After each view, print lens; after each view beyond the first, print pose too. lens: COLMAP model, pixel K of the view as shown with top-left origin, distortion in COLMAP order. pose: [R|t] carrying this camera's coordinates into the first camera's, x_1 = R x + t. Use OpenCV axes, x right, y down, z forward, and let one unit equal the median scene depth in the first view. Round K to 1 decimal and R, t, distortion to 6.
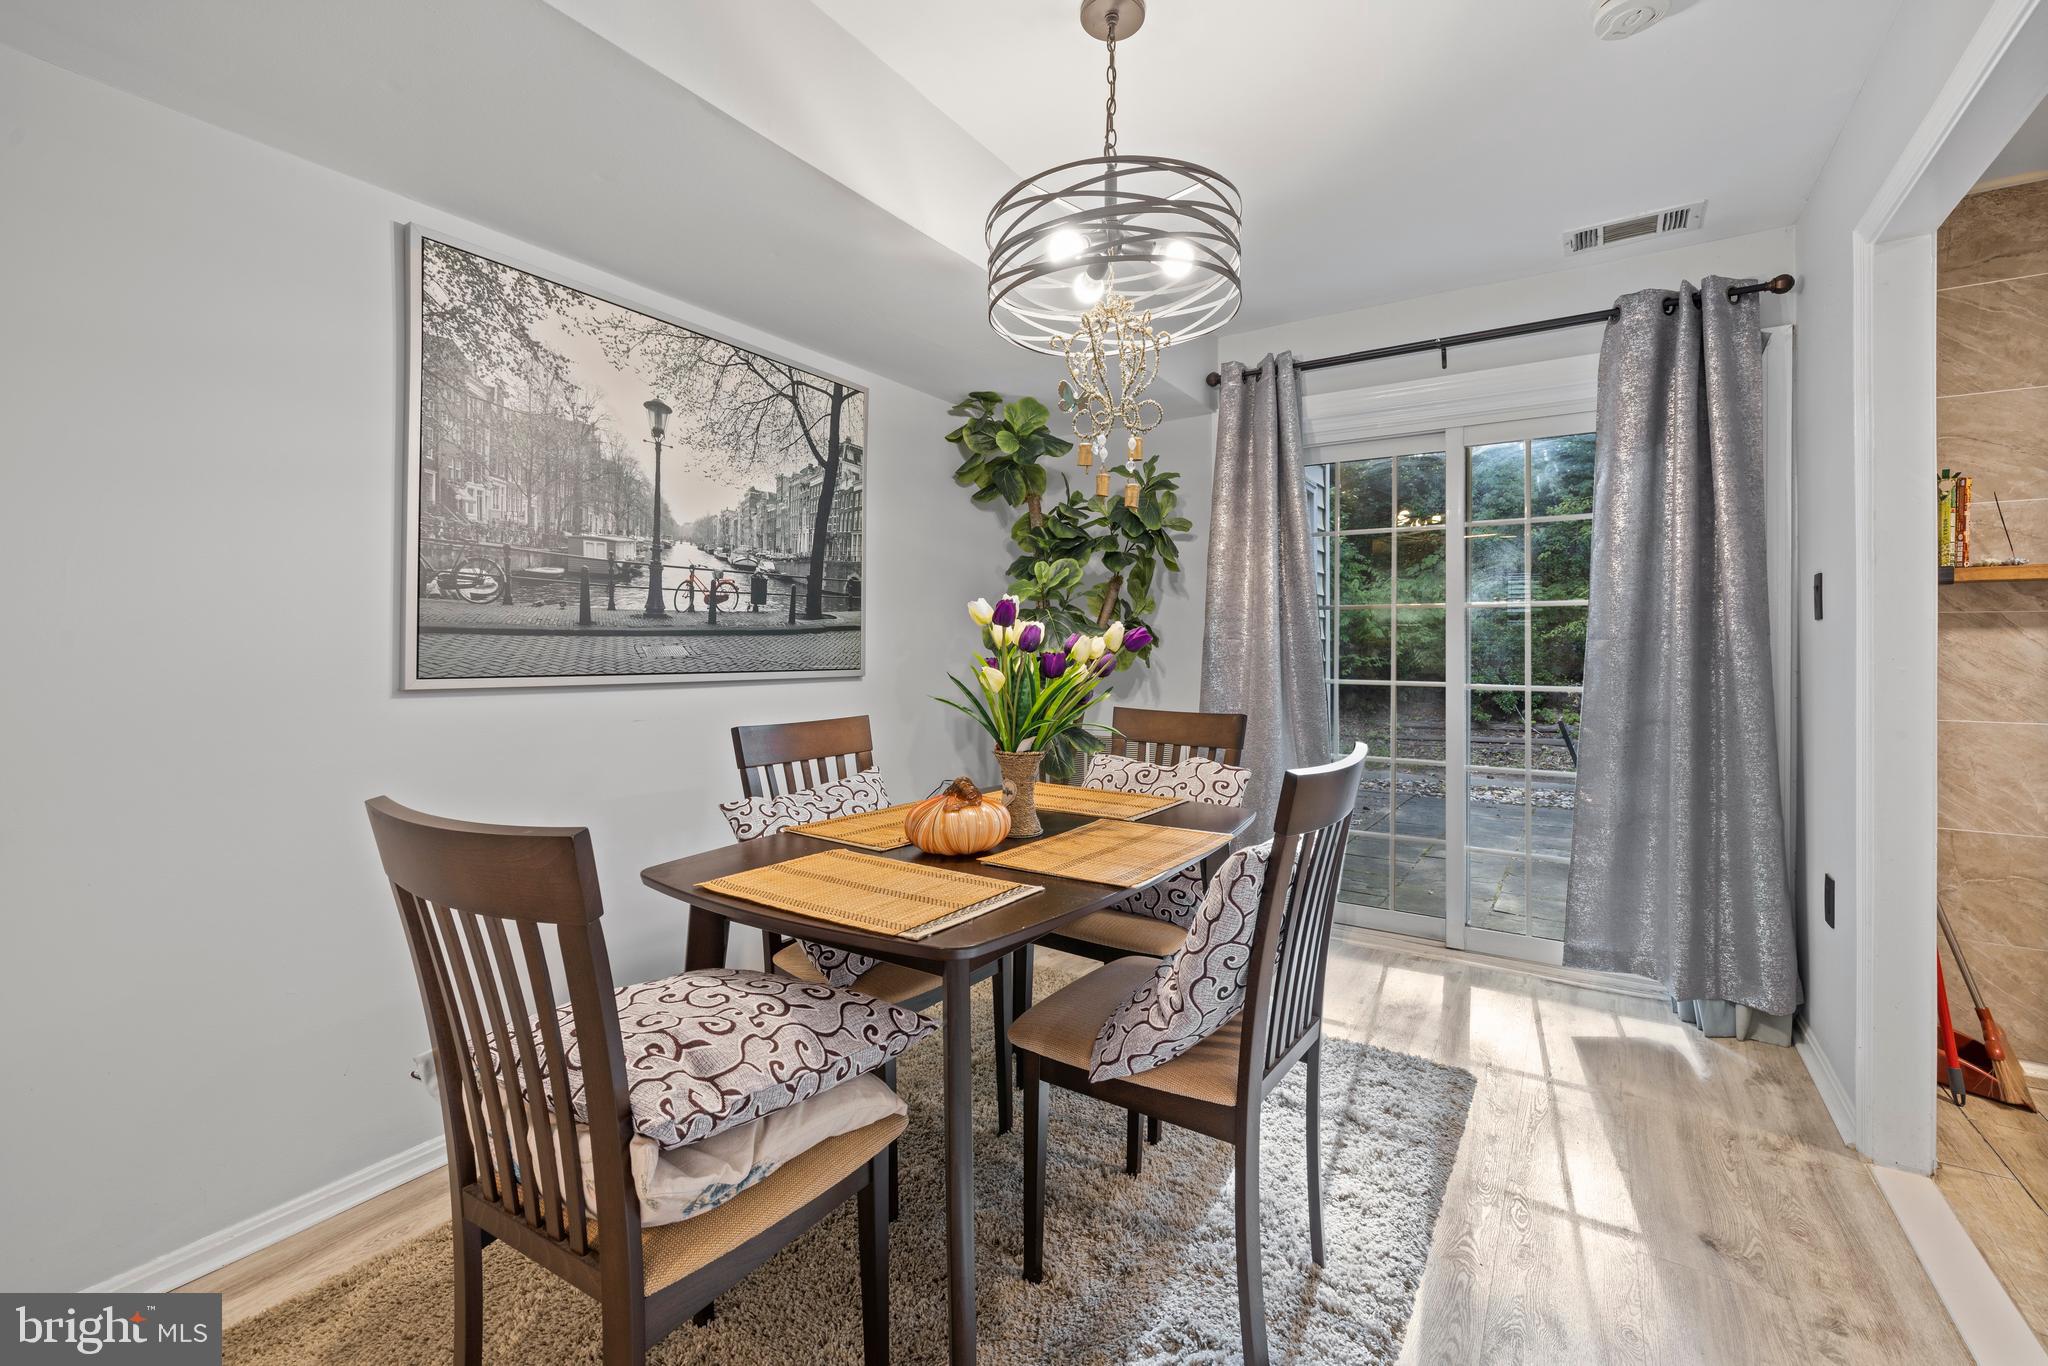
lens RADIAL K [[893.2, 0, 1026.8], [0, 893.2, 665.6], [0, 0, 1]] dist [-0.003518, -0.000024]
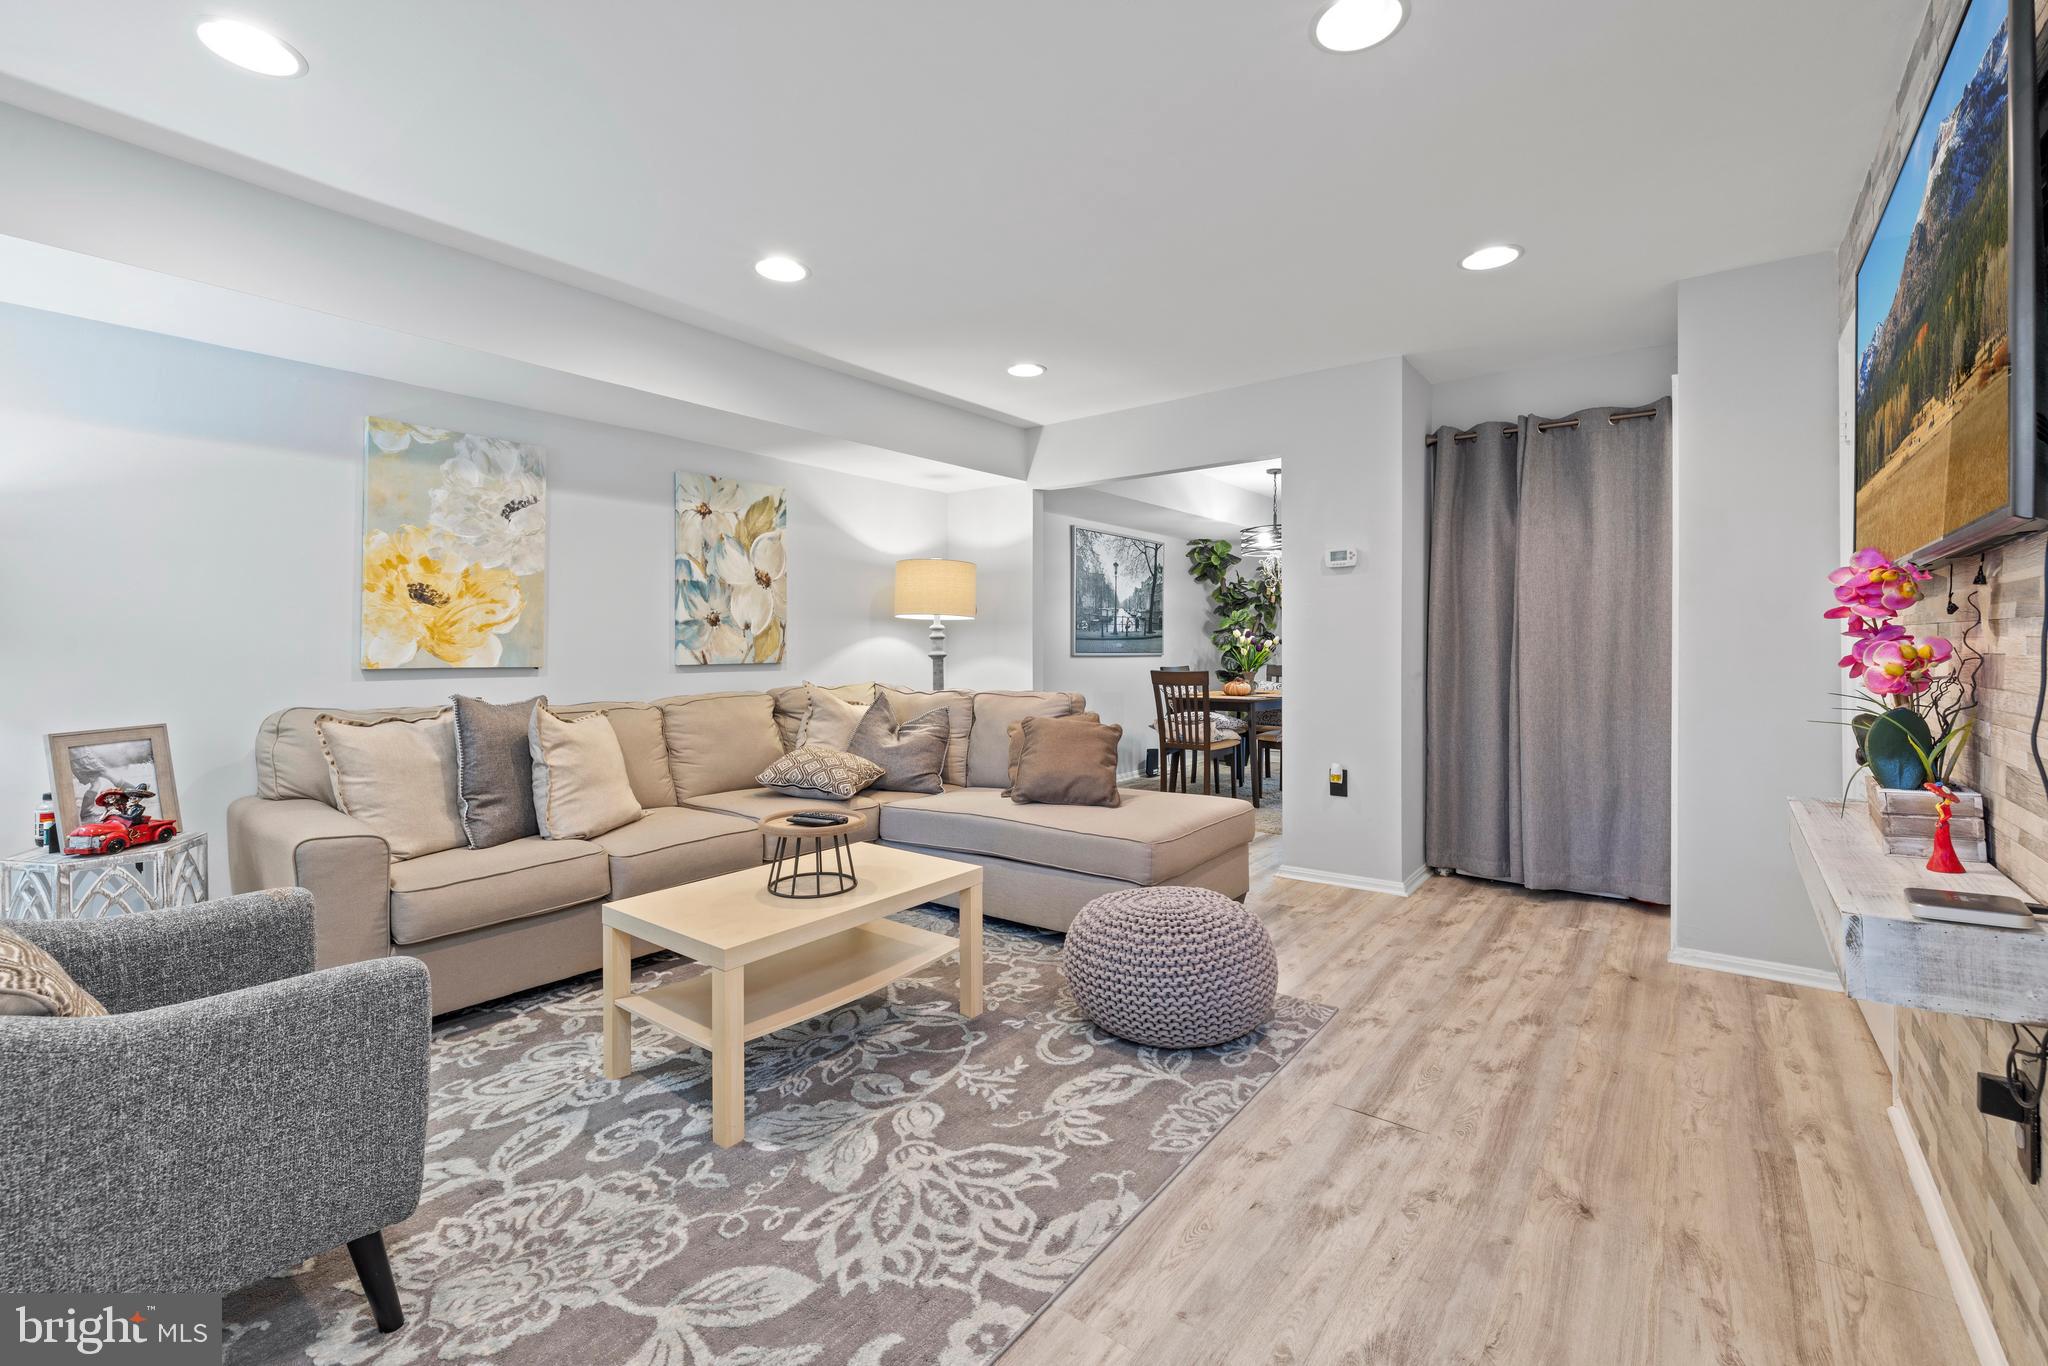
lens RADIAL K [[893.2, 0, 1023.4], [0, 893.2, 668.3], [0, 0, 1]] dist [-0.003518, -0.000024]
pose [[0.996466, 0.002684, -0.083949, -0.394485], [-0.002284, 0.999986, 0.004862, 0.041074], [0.083961, -0.004653, 0.996458, -1.719981]]
